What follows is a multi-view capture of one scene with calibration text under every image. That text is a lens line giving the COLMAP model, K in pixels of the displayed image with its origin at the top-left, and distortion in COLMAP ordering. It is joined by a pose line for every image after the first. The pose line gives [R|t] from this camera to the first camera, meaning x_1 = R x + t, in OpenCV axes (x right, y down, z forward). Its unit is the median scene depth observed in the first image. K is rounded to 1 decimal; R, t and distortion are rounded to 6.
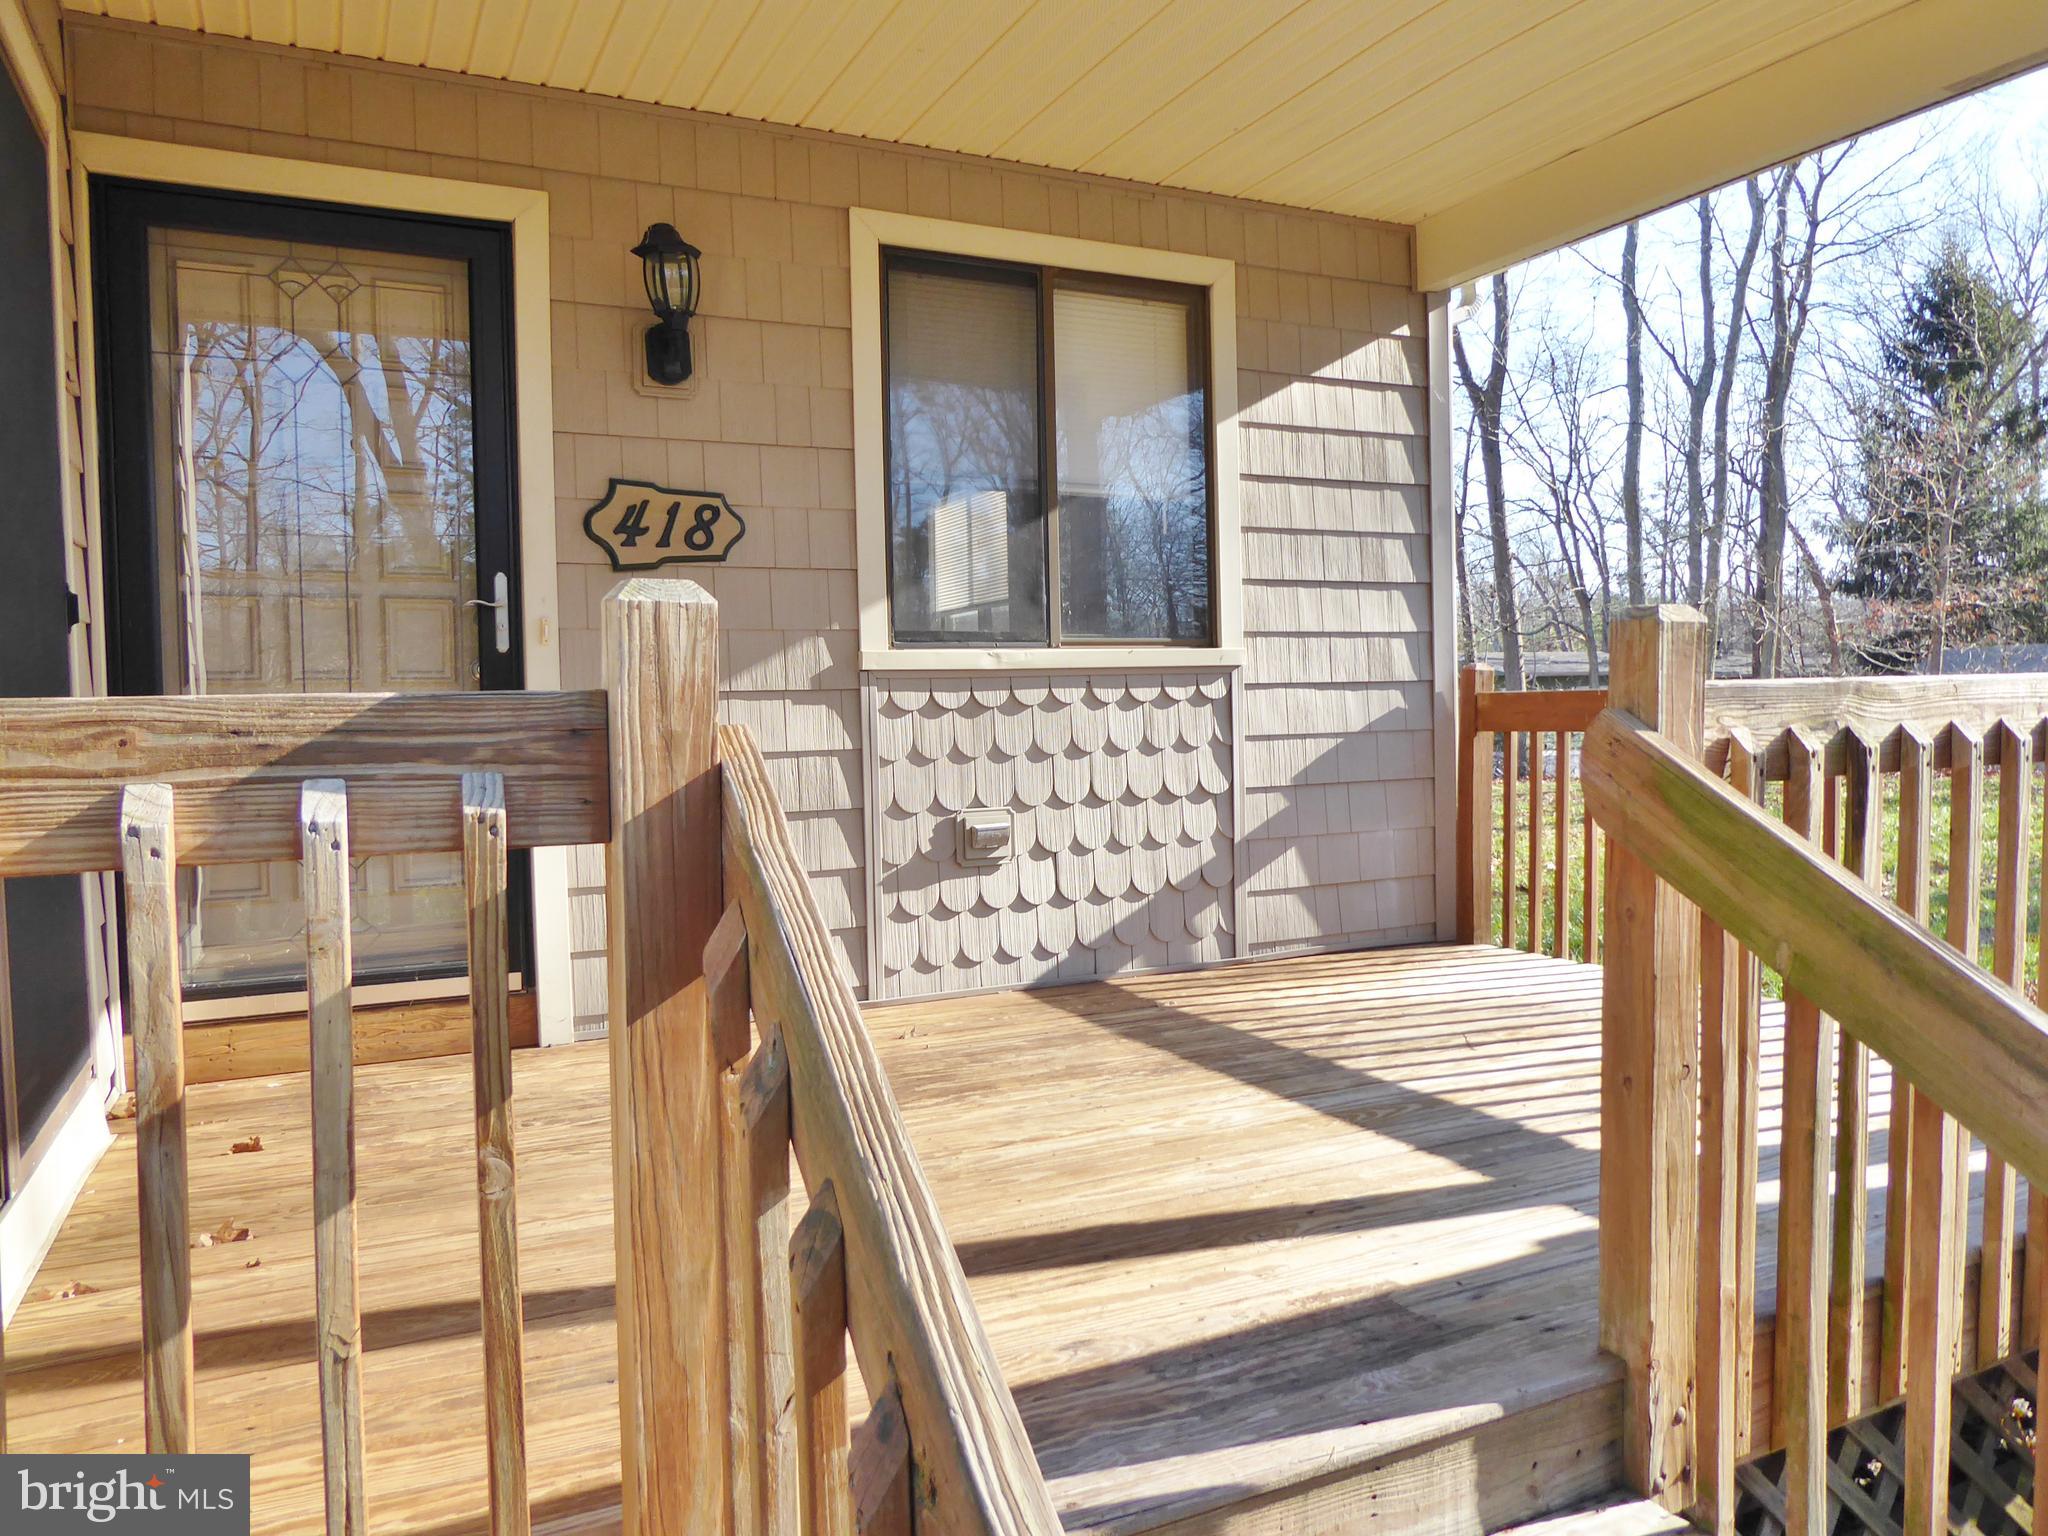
lens RADIAL K [[1479.4, 0, 1028.4], [0, 1479.4, 747.0], [0, 0, 1]] dist [-0.001360, 0.001847]
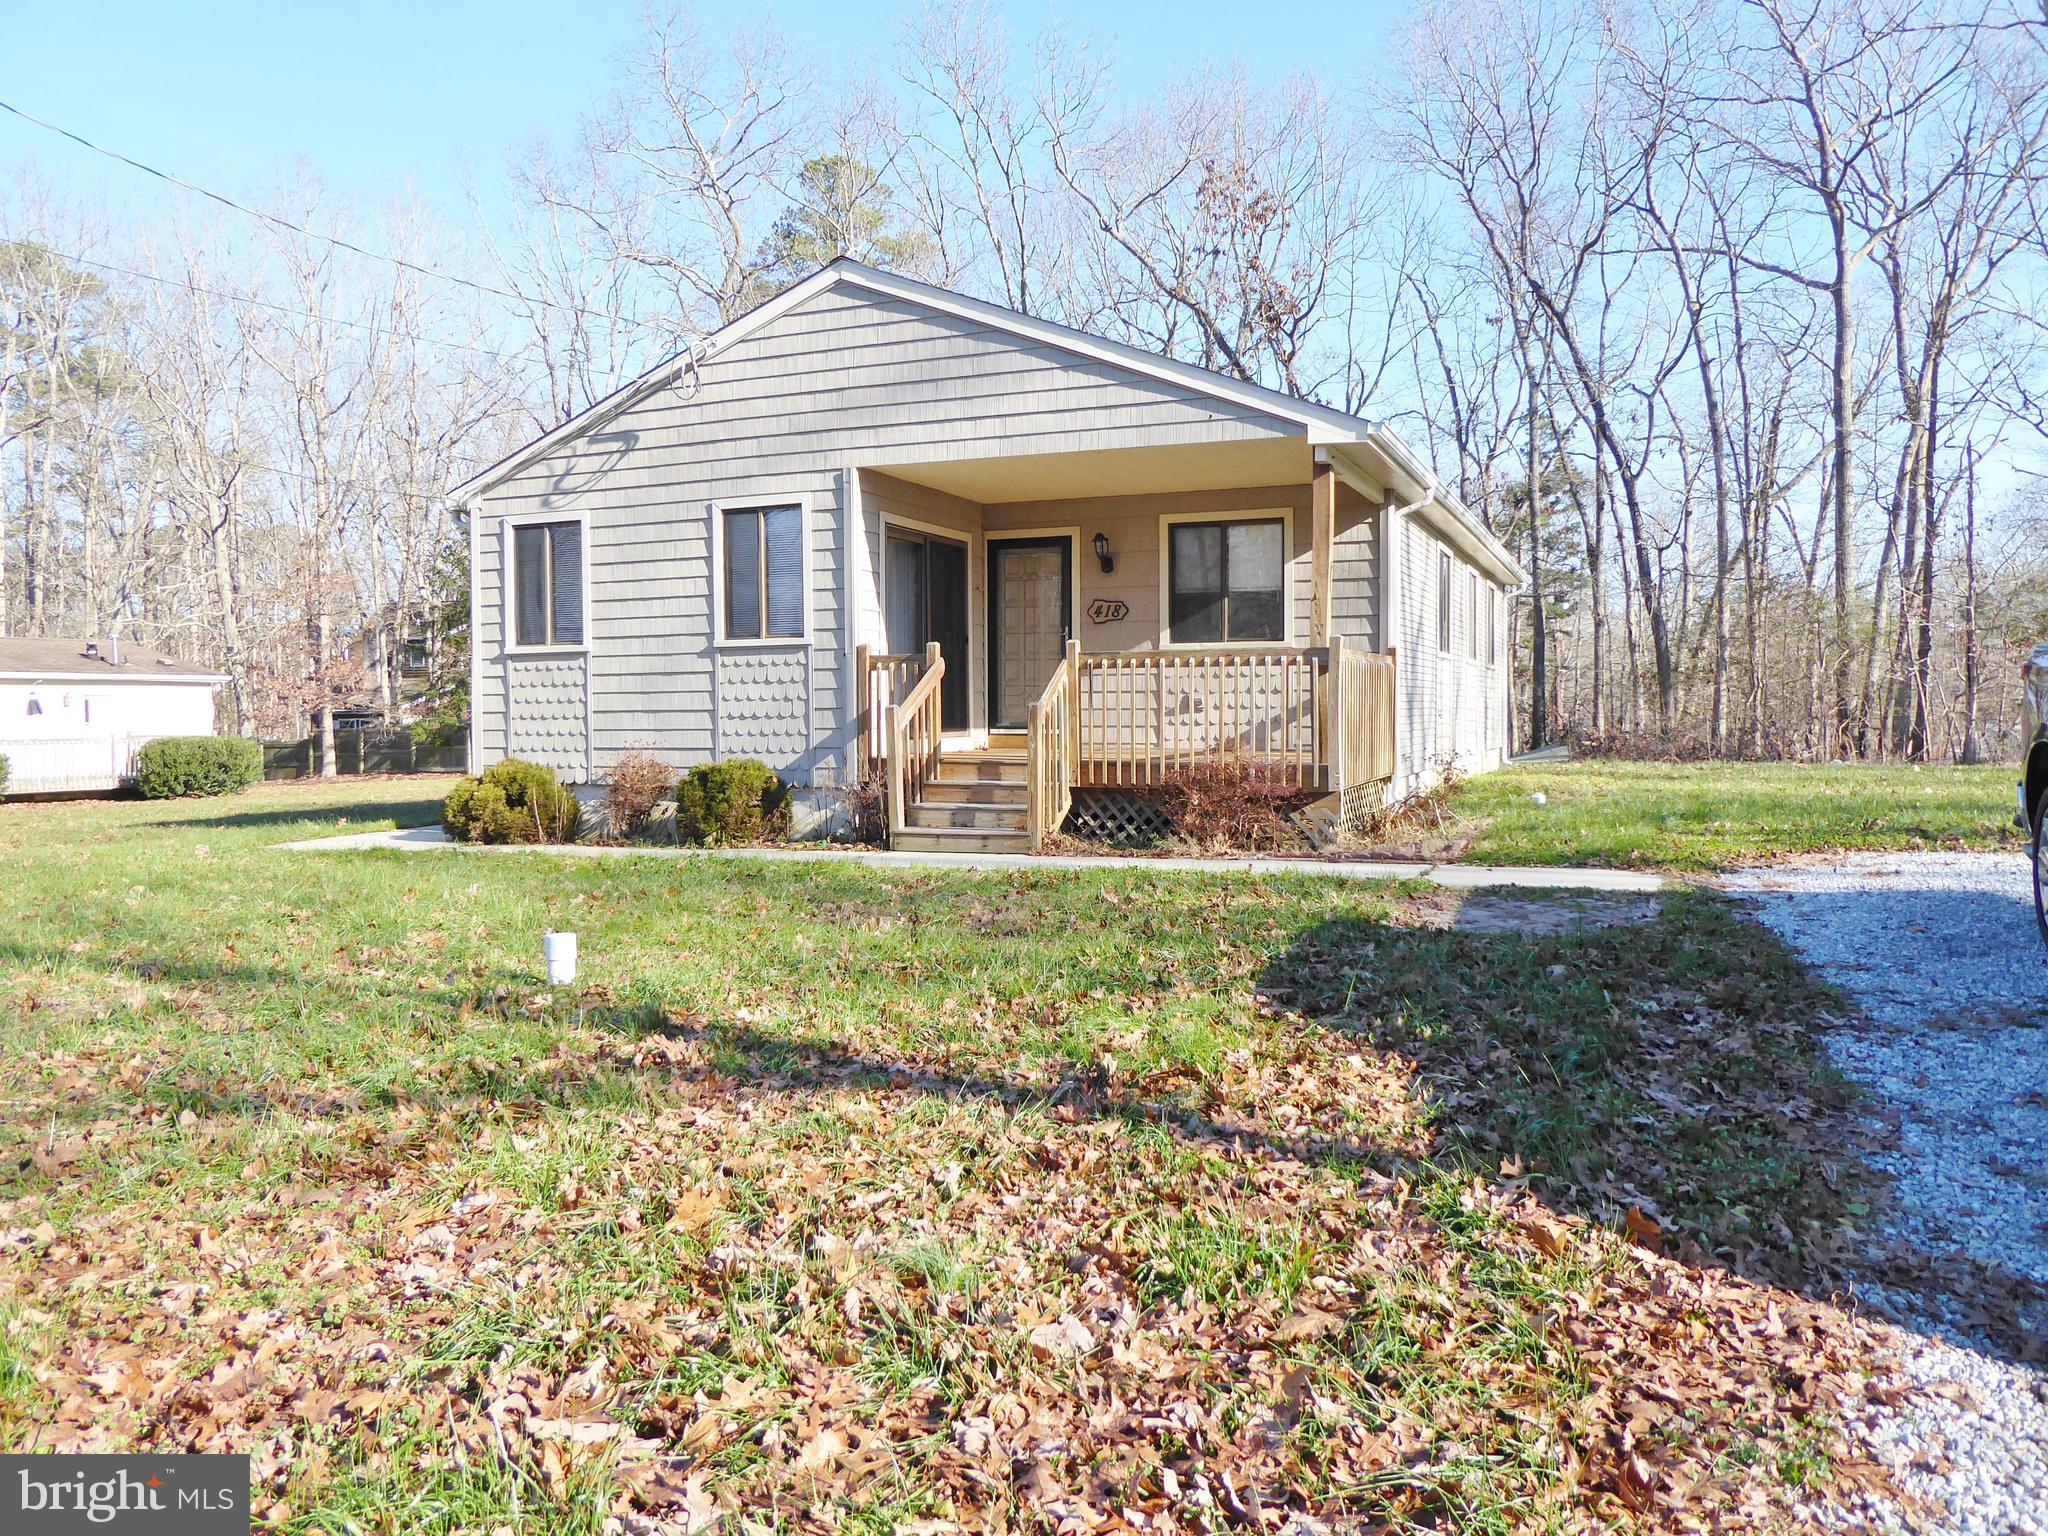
lens RADIAL K [[1465.9, 0, 1063.6], [0, 1465.9, 764.1], [0, 0, 1]] dist [0.003871, 0.002015]
pose [[0.665971, 0.049545, -0.744331, 2.205078], [-0.029988, 0.998764, 0.039650, 0.080879], [0.745375, -0.004085, 0.666633, -1.378037]]
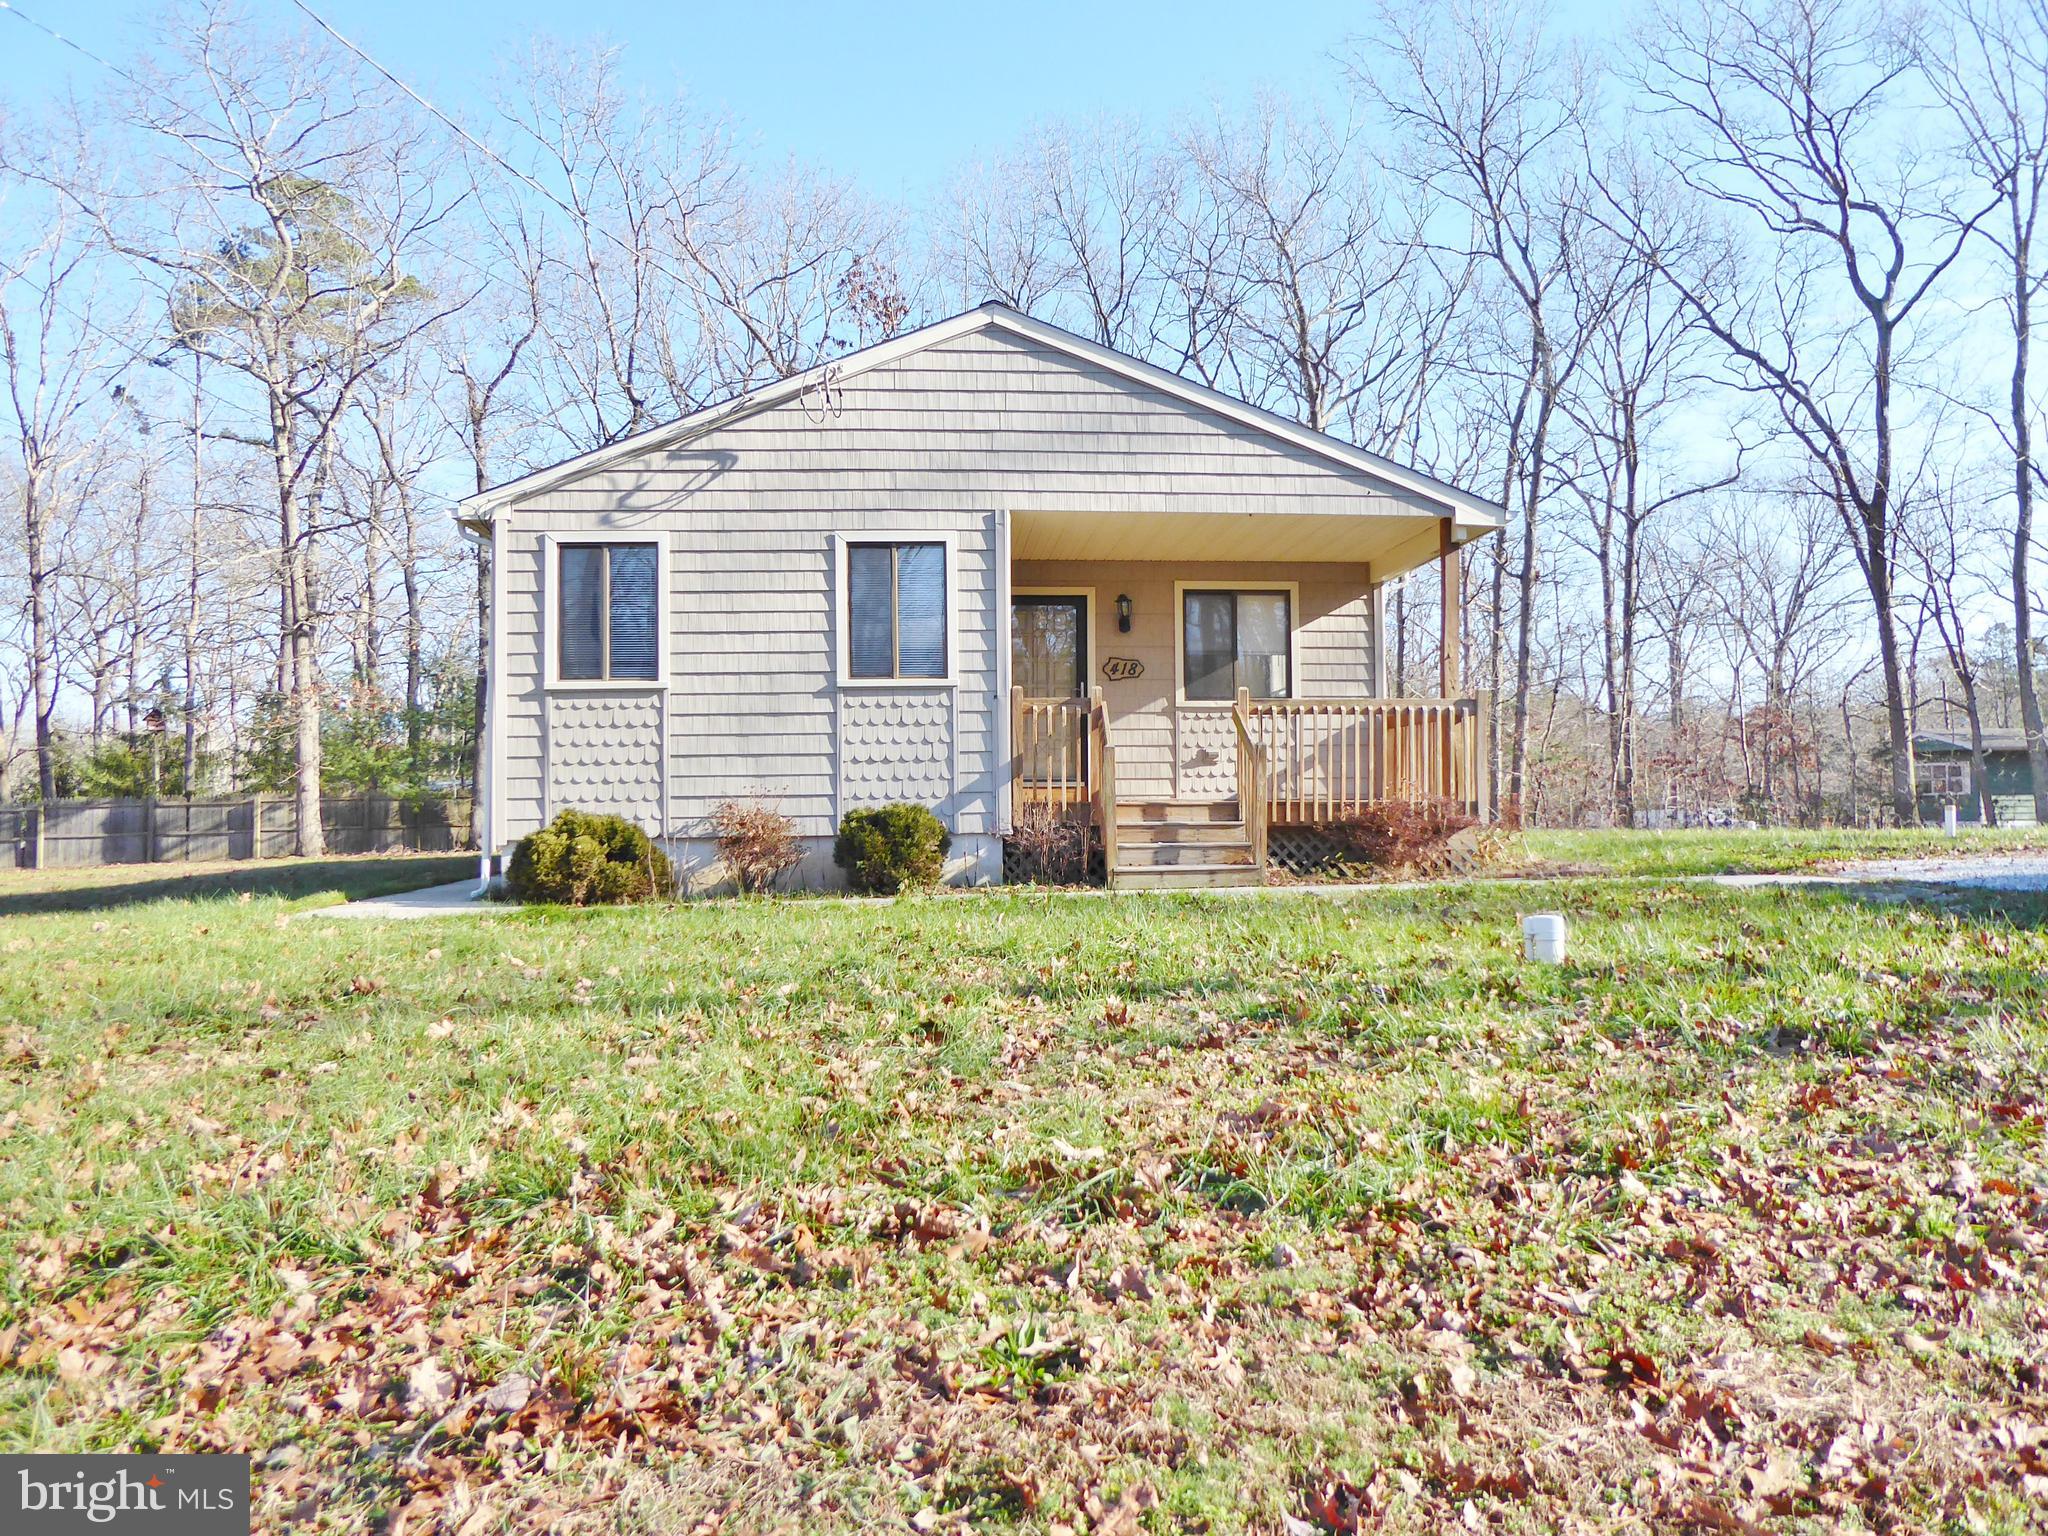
lens RADIAL K [[1465.9, 0, 1063.6], [0, 1465.9, 764.1], [0, 0, 1]] dist [0.003871, 0.002015]
pose [[0.933758, 0.004911, -0.357872, 0.890456], [-0.022118, 0.998787, -0.044003, 0.245246], [0.357222, 0.049003, 0.932733, -2.371094]]
